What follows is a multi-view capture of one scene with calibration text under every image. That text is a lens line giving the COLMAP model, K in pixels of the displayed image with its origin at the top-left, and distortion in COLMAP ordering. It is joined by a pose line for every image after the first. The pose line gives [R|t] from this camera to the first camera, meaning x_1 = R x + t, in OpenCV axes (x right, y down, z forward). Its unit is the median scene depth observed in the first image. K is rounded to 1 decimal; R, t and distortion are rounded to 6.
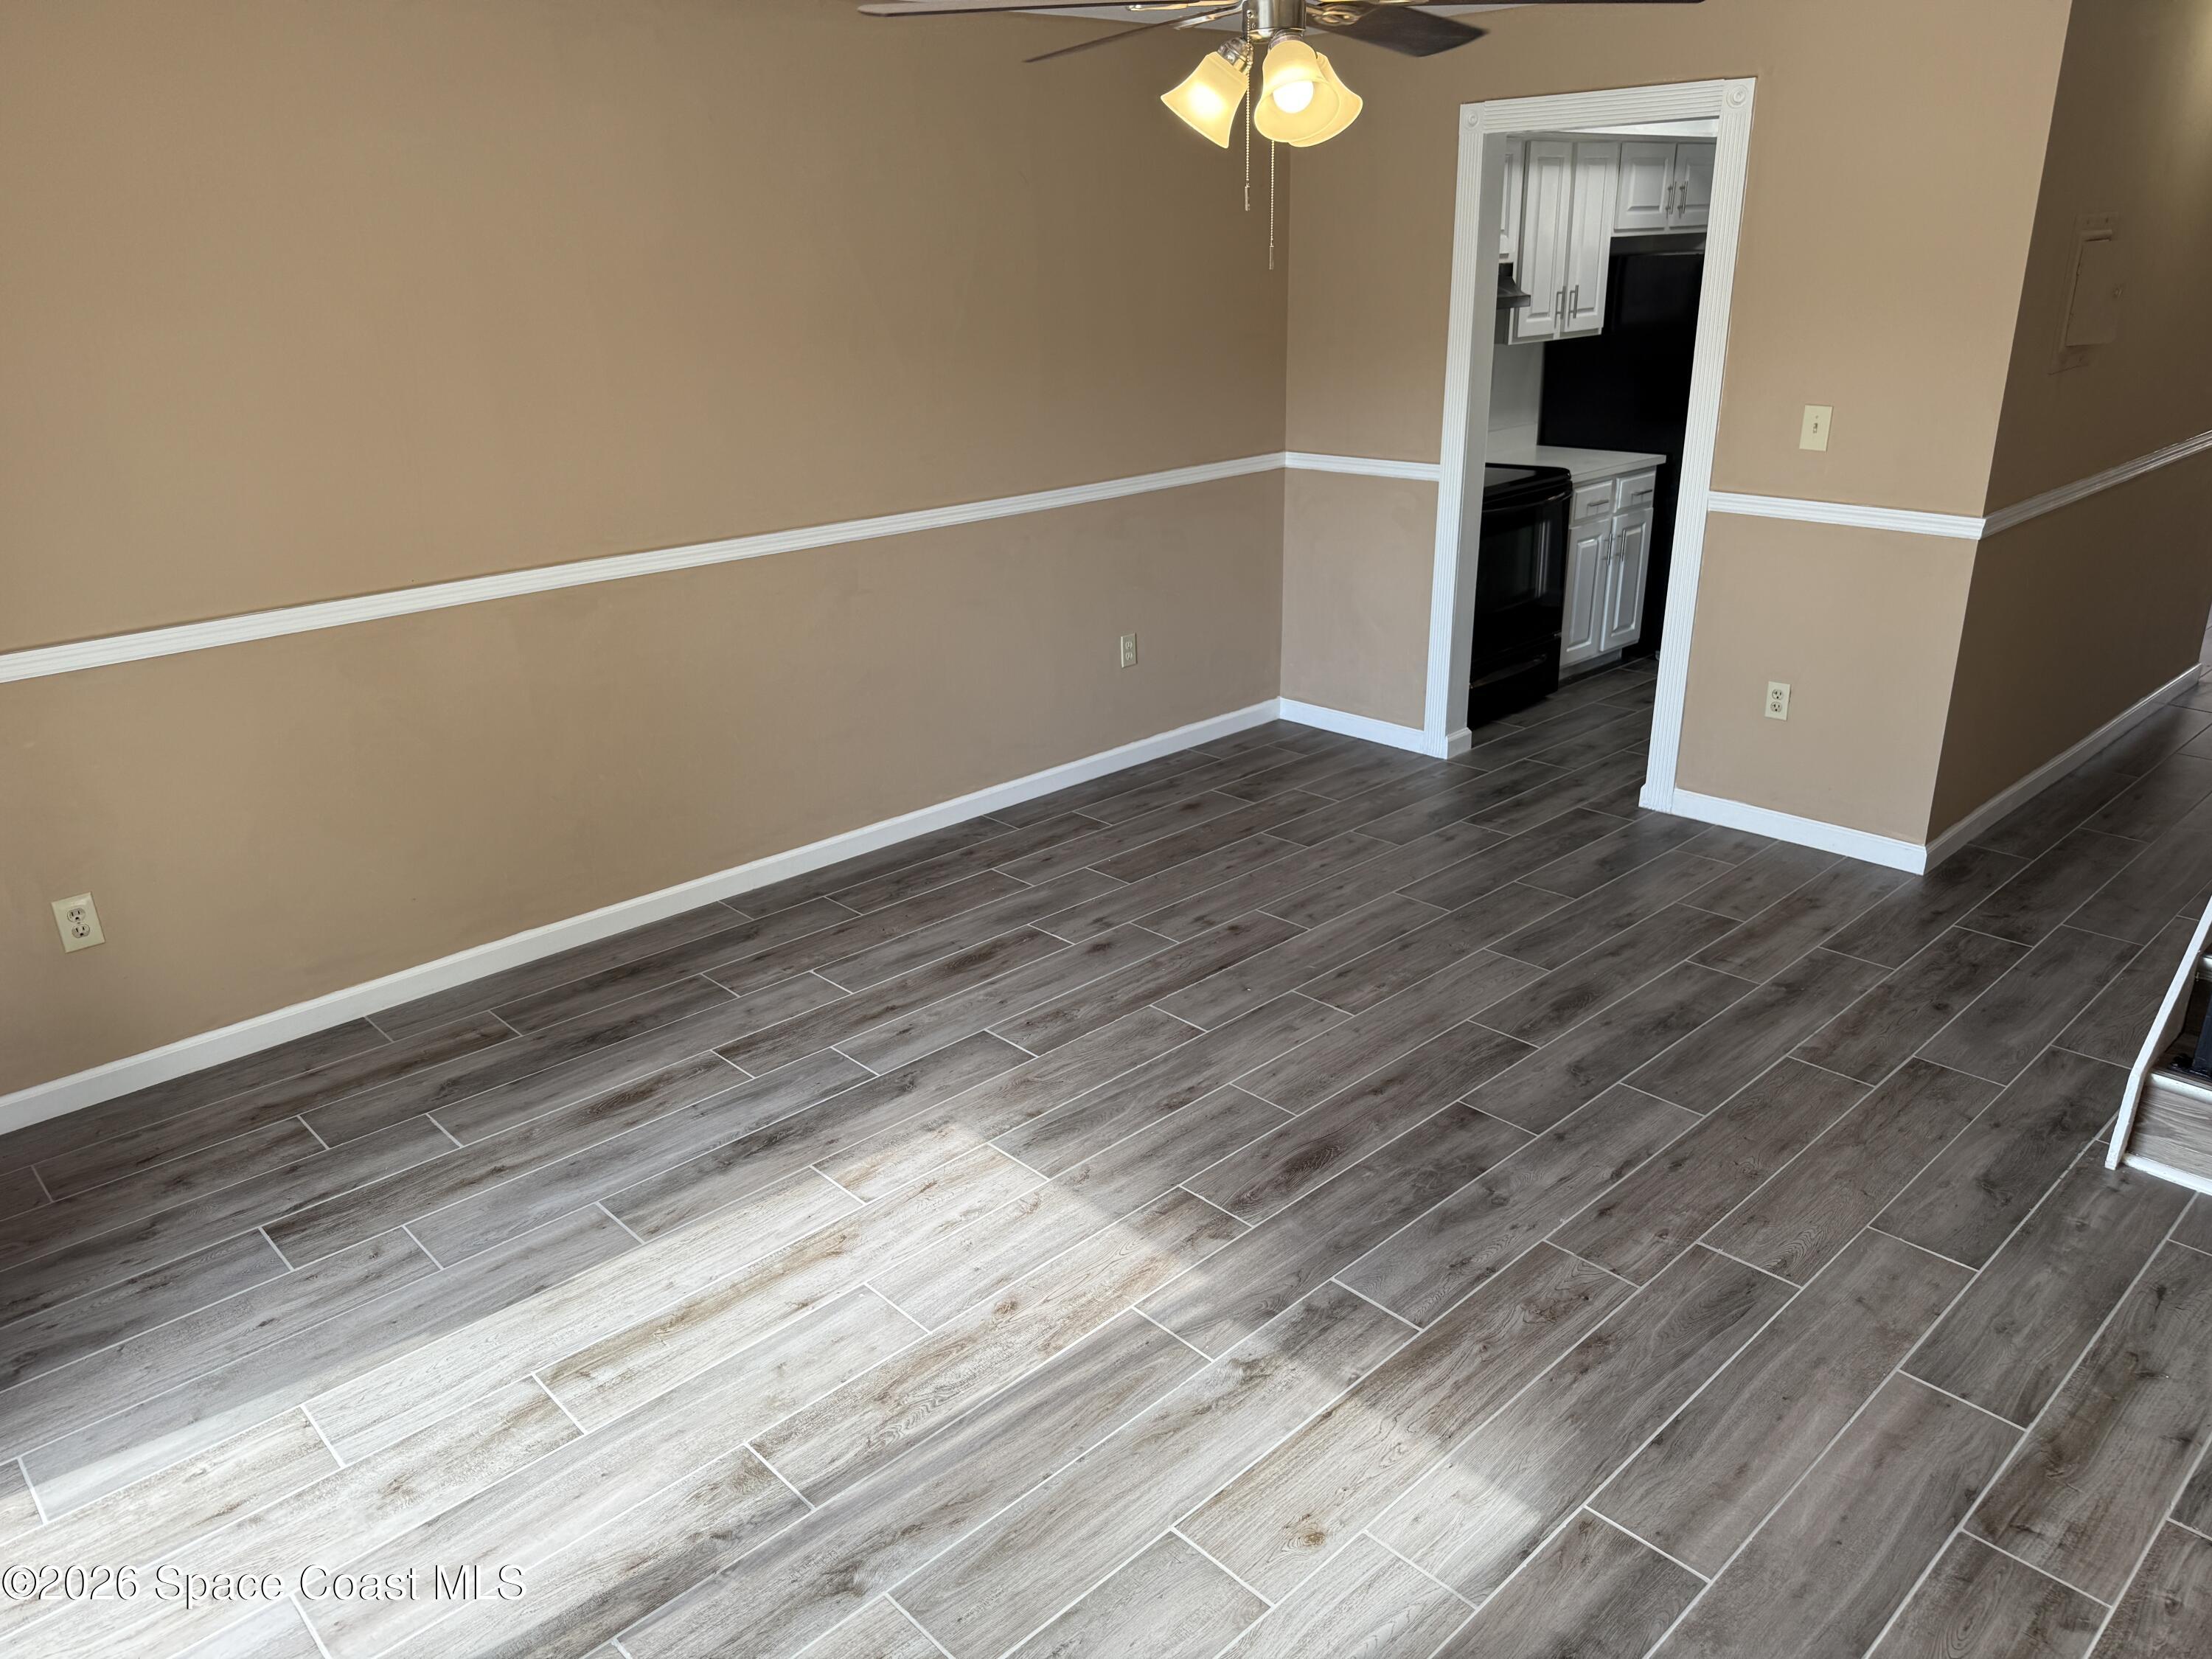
lens RADIAL K [[1542.9, 0, 1103.7], [0, 1542.9, 839.7], [0, 0, 1]] dist [0.124335, -0.174626]
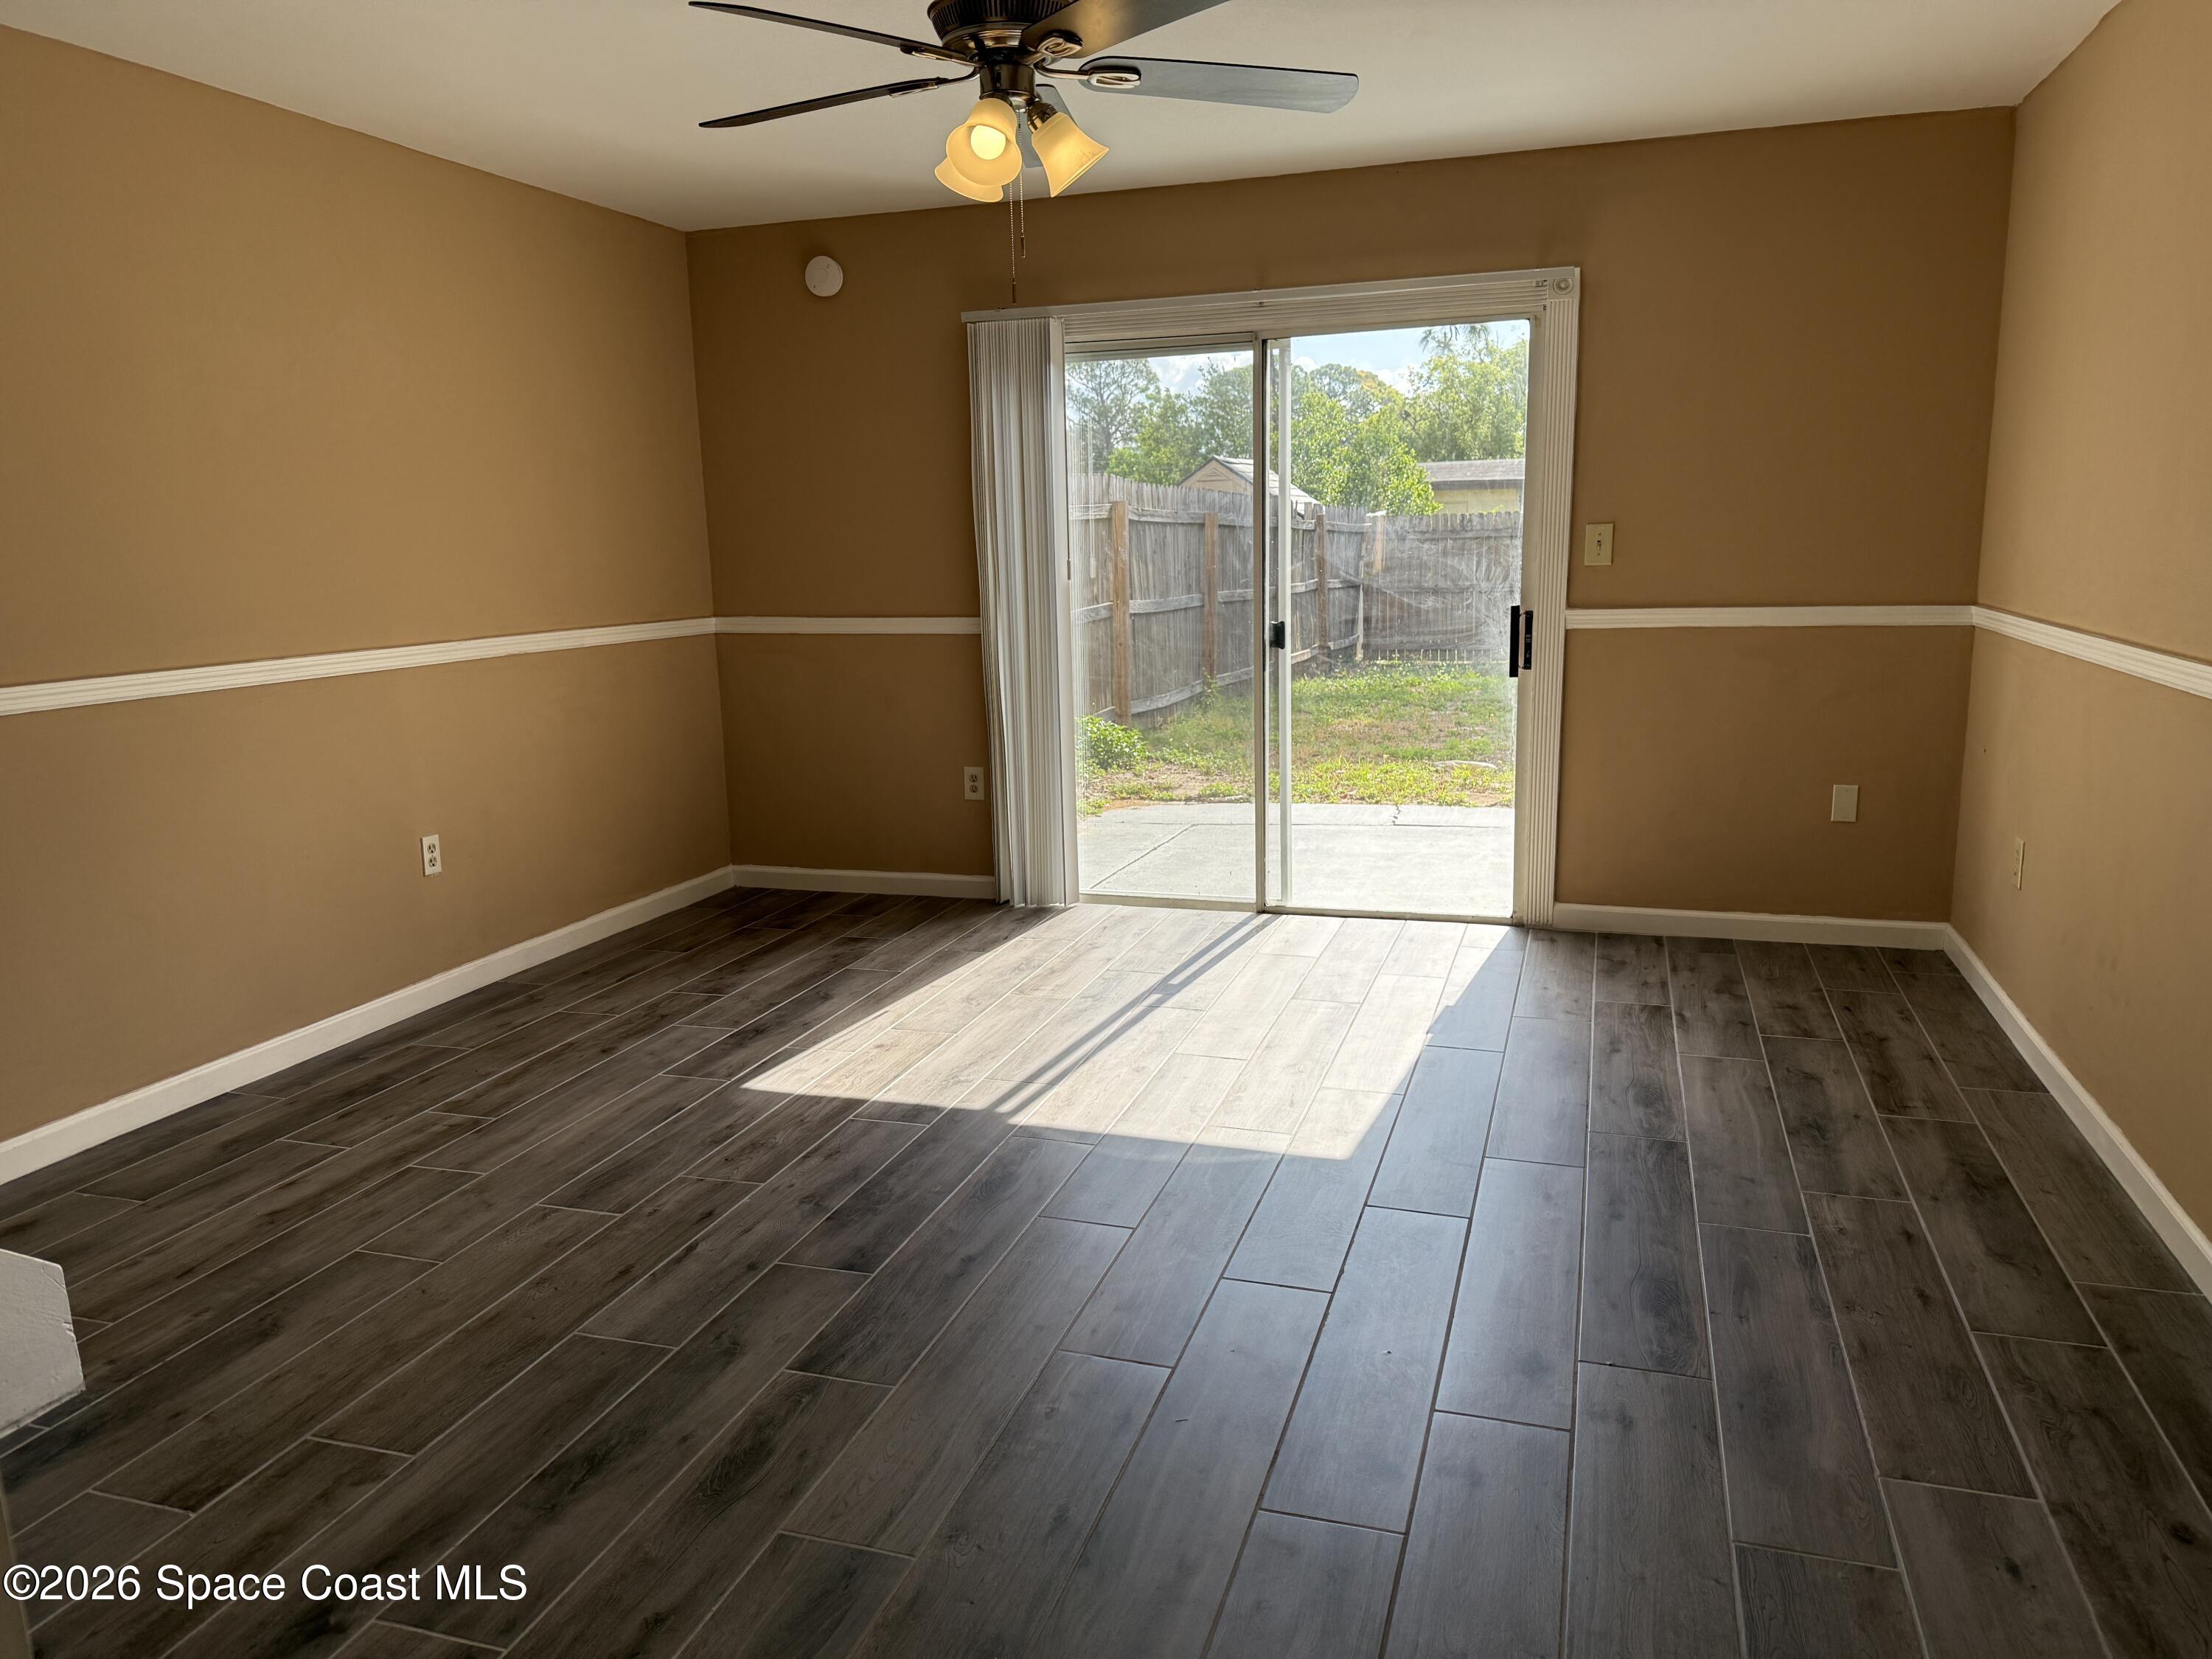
lens RADIAL K [[1549.6, 0, 1101.2], [0, 1549.6, 839.3], [0, 0, 1]] dist [0.124148, -0.217596]
pose [[-0.875445, 0.138865, -0.462939, 0.458650], [-0.129532, 0.855384, 0.501537, -0.445511], [0.465637, 0.499034, -0.730854, 1.498004]]
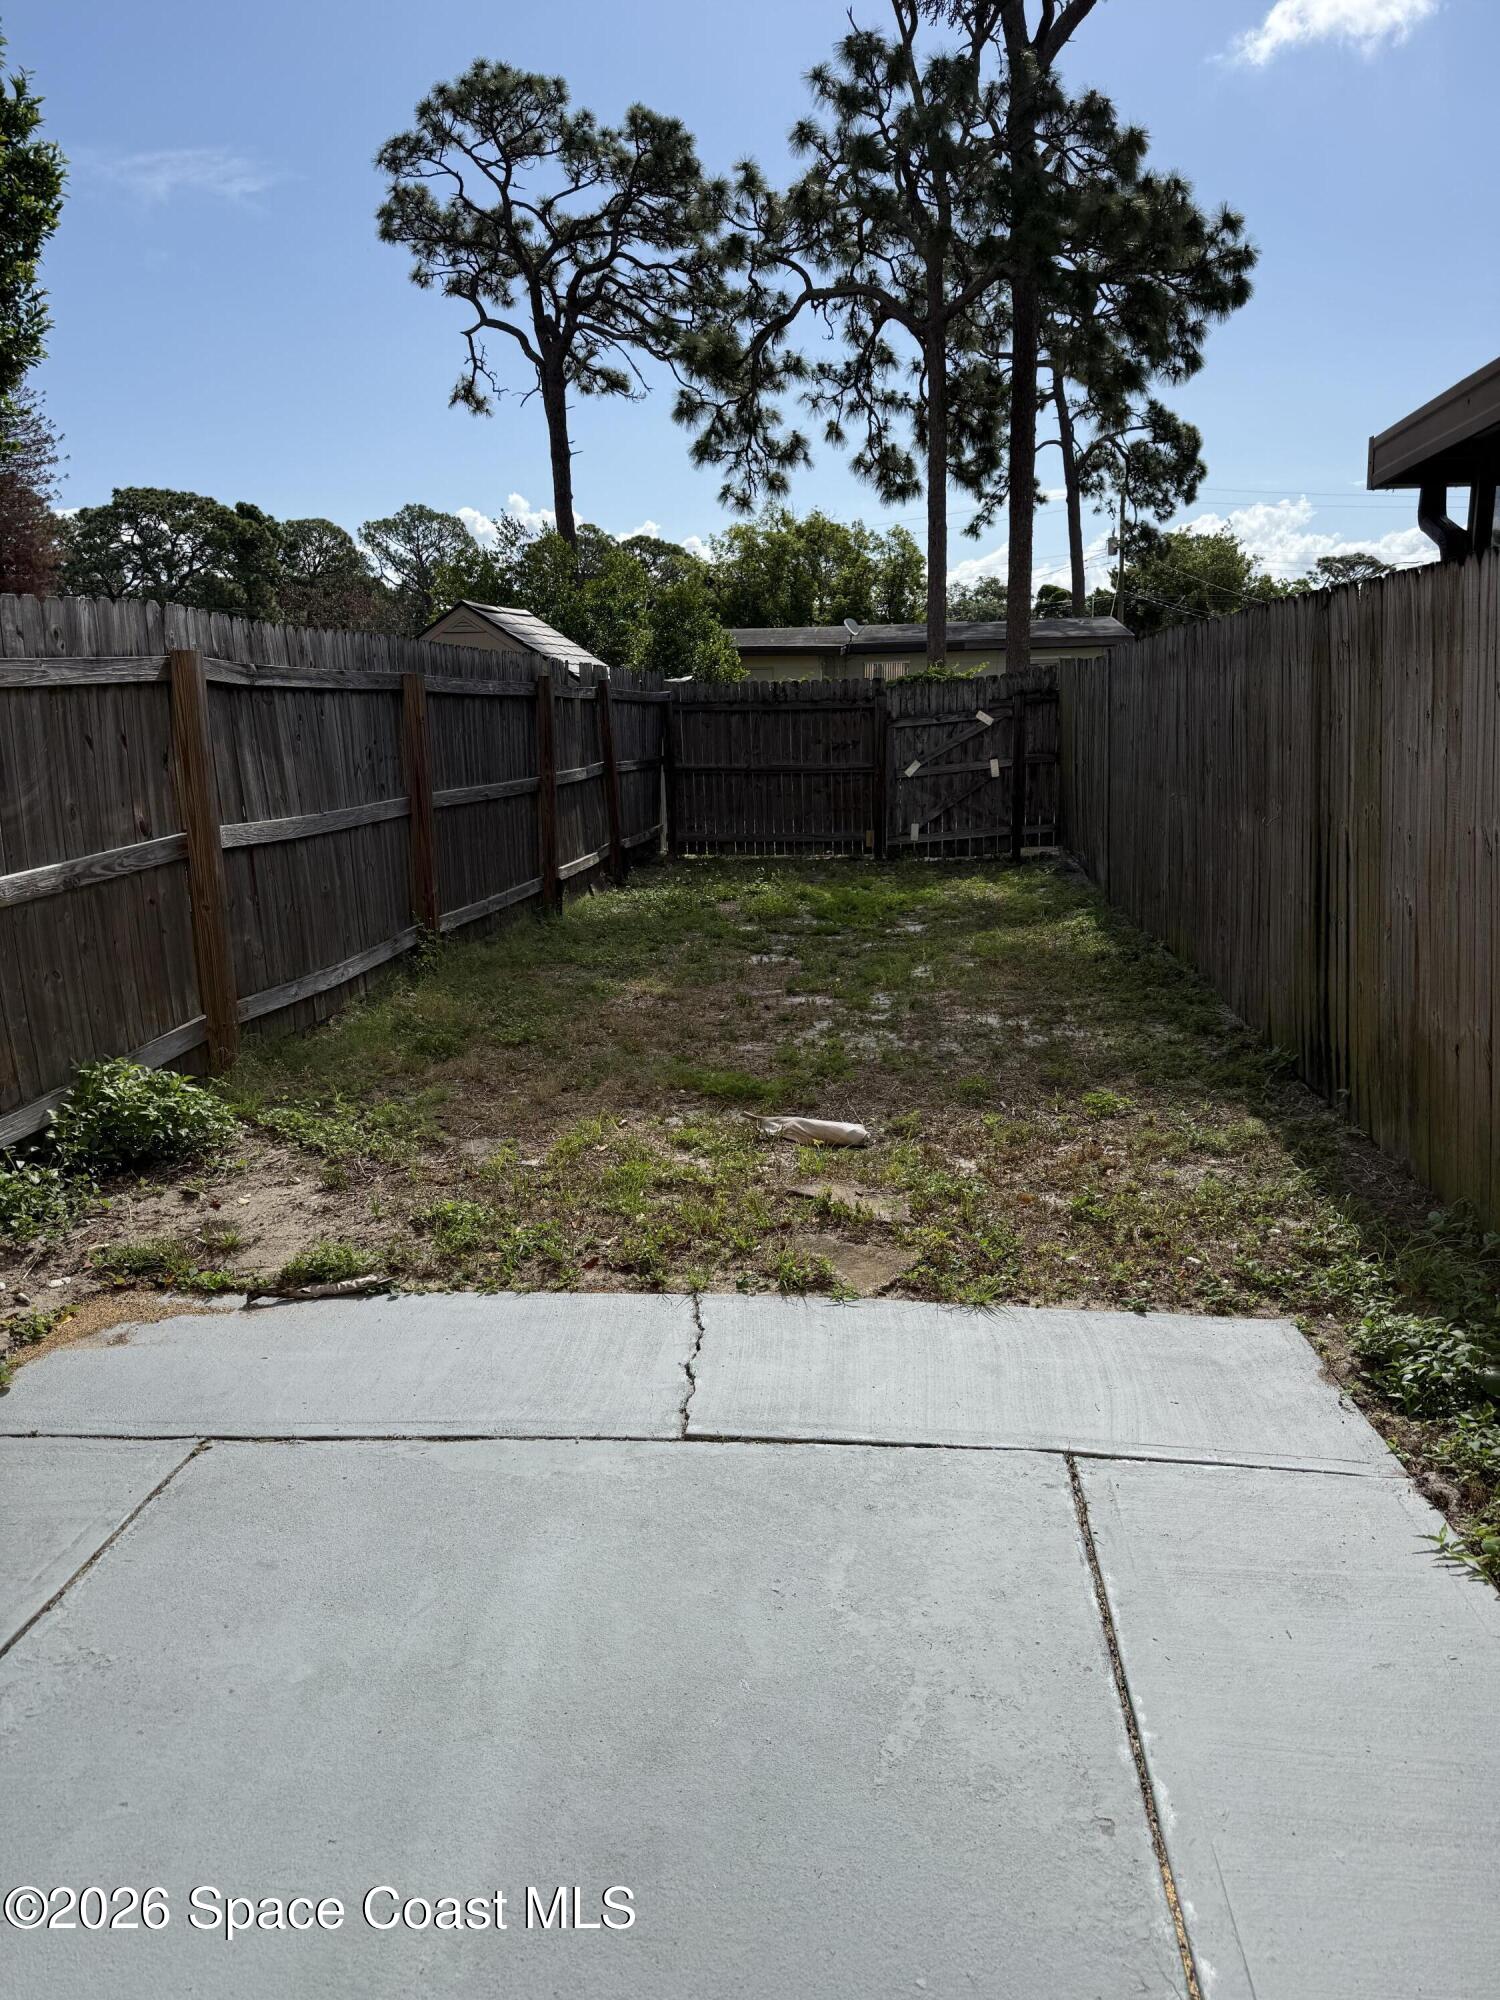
lens RADIAL K [[1395.0, 0, 750.0], [0, 1395.0, 1000.0], [0, 0, 1]] dist [0.124335, -0.174626]
pose [[-0.754717, 0.181457, -0.630457, -0.479351], [-0.200479, 0.851230, 0.484991, -0.040108], [0.624668, 0.492424, -0.606059, 0.470409]]
